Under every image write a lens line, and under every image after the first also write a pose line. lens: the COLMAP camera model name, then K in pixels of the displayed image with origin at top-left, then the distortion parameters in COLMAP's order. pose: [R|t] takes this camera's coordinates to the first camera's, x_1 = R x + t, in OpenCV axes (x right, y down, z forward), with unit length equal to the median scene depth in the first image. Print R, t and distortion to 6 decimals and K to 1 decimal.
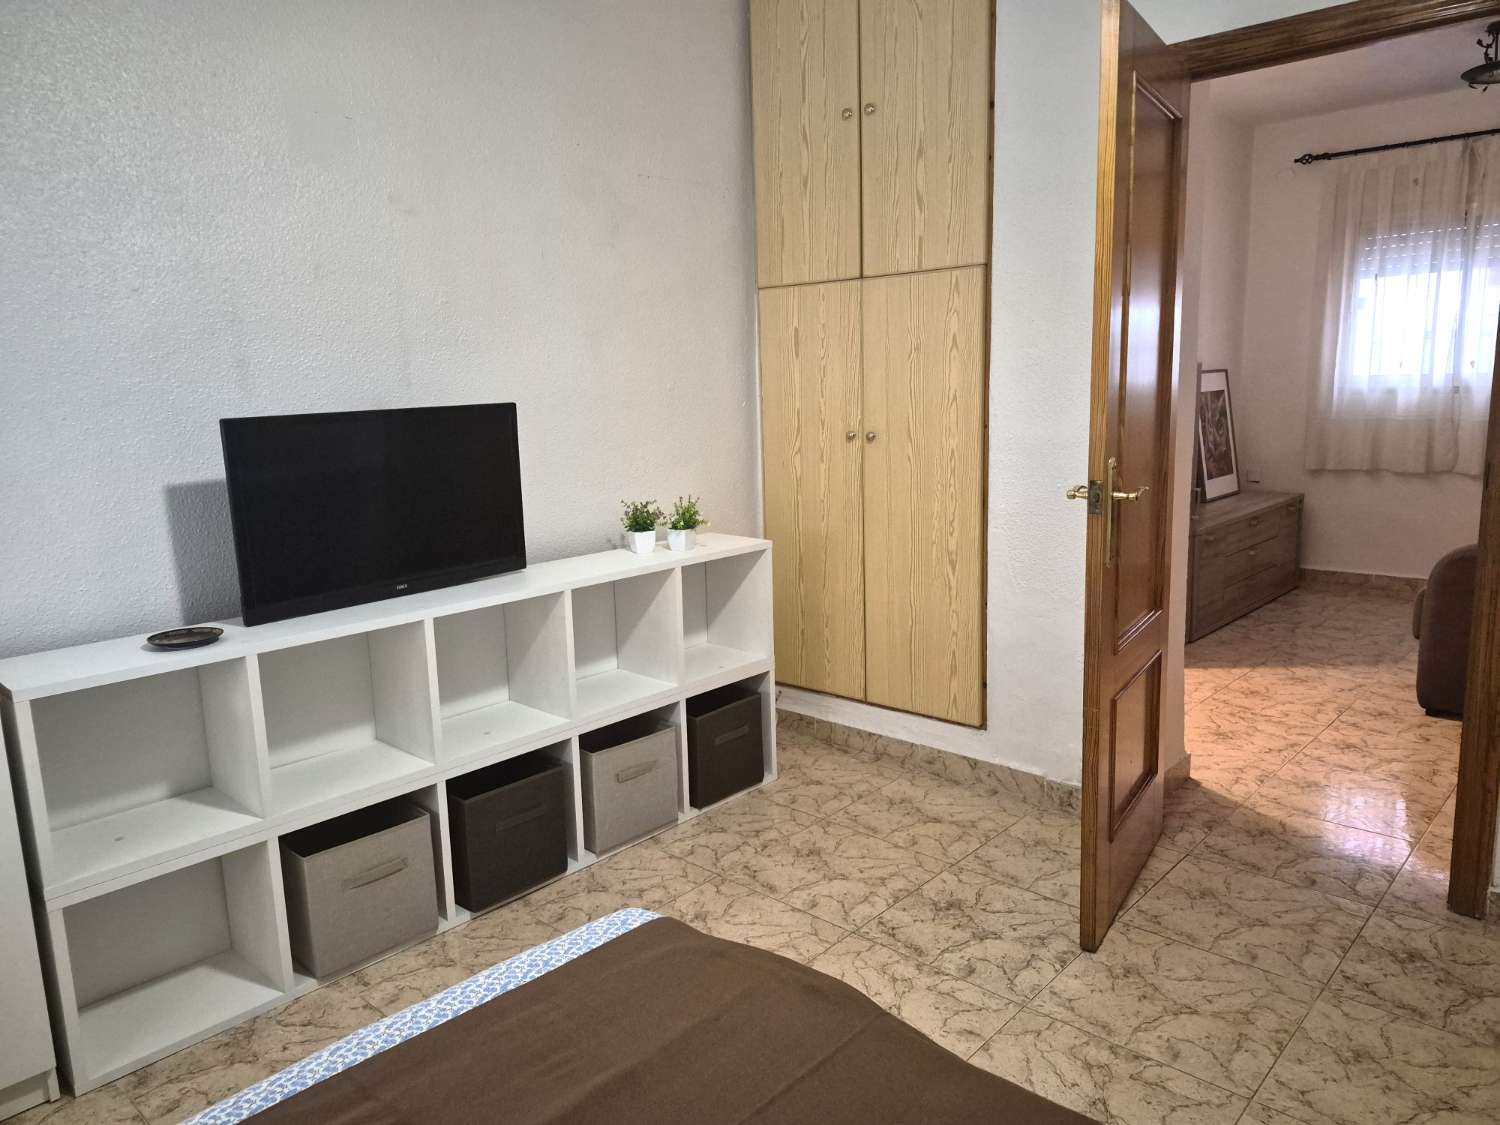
lens RADIAL K [[1044.8, 0, 761.0], [0, 1044.8, 560.8], [0, 0, 1]] dist [0.050528, -0.041315]
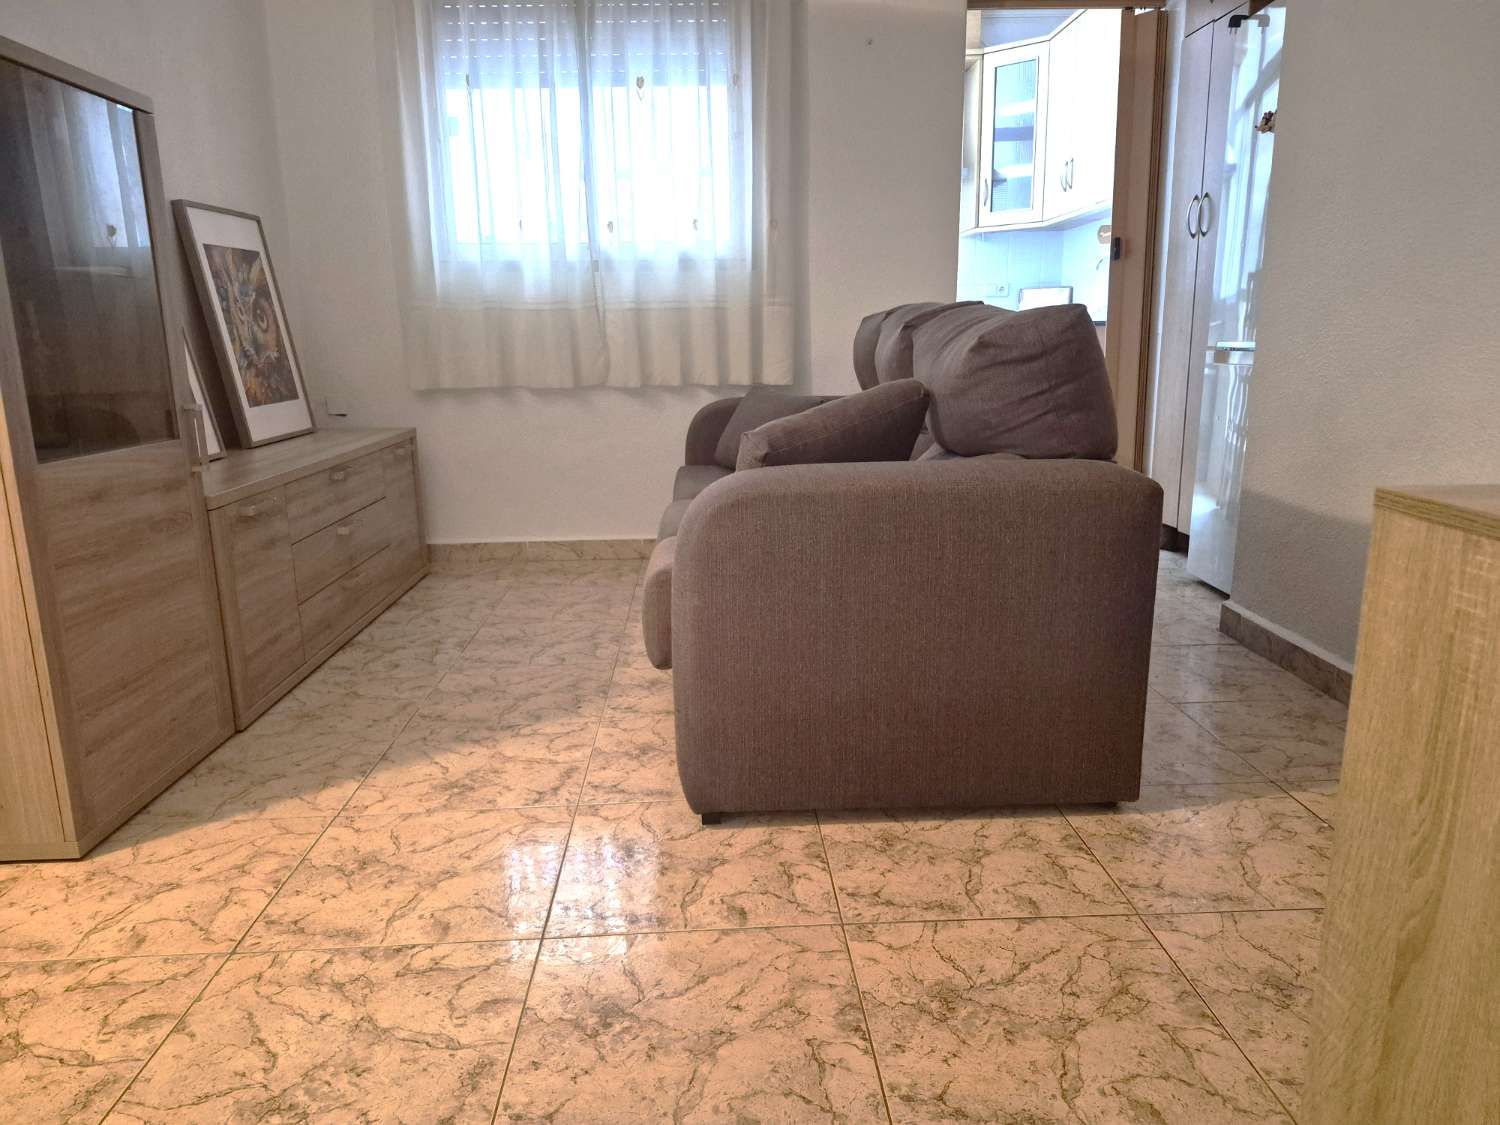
lens RADIAL K [[1044.8, 0, 760.3], [0, 1044.8, 557.6], [0, 0, 1]] dist [0.050528, -0.041315]
pose [[0.703110, -0.130936, 0.698922, 0.223139], [0.117548, 0.990780, 0.067361, -0.004805], [-0.701298, 0.034794, 0.712019, 0.436321]]
